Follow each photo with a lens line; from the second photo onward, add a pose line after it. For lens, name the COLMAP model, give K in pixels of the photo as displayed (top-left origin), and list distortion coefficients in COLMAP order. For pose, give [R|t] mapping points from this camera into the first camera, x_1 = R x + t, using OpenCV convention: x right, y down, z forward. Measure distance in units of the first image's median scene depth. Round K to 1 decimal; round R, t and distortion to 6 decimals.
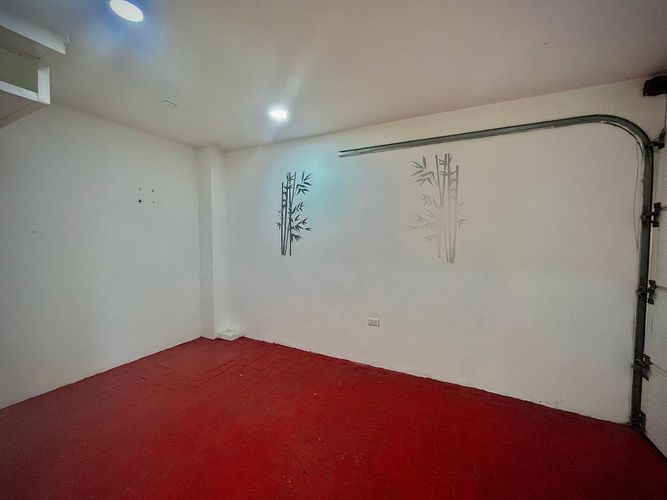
lens RADIAL K [[271.0, 0, 332.8], [0, 271.0, 248.4], [0, 0, 1]] dist [-0.004210, 0.000746]
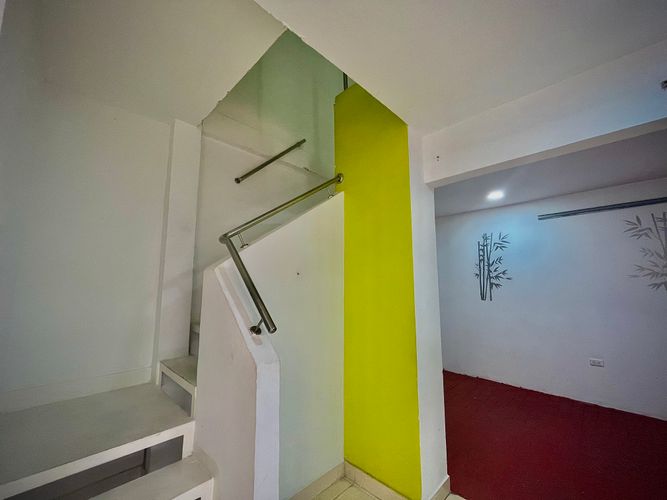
lens RADIAL K [[271.0, 0, 335.5], [0, 271.0, 249.6], [0, 0, 1]] dist [-0.004210, 0.000746]
pose [[0.939926, -0.046948, -0.338134, -0.397552], [-0.012392, 0.985153, -0.171231, 0.017348], [0.341153, 0.165135, 0.925389, -0.397891]]
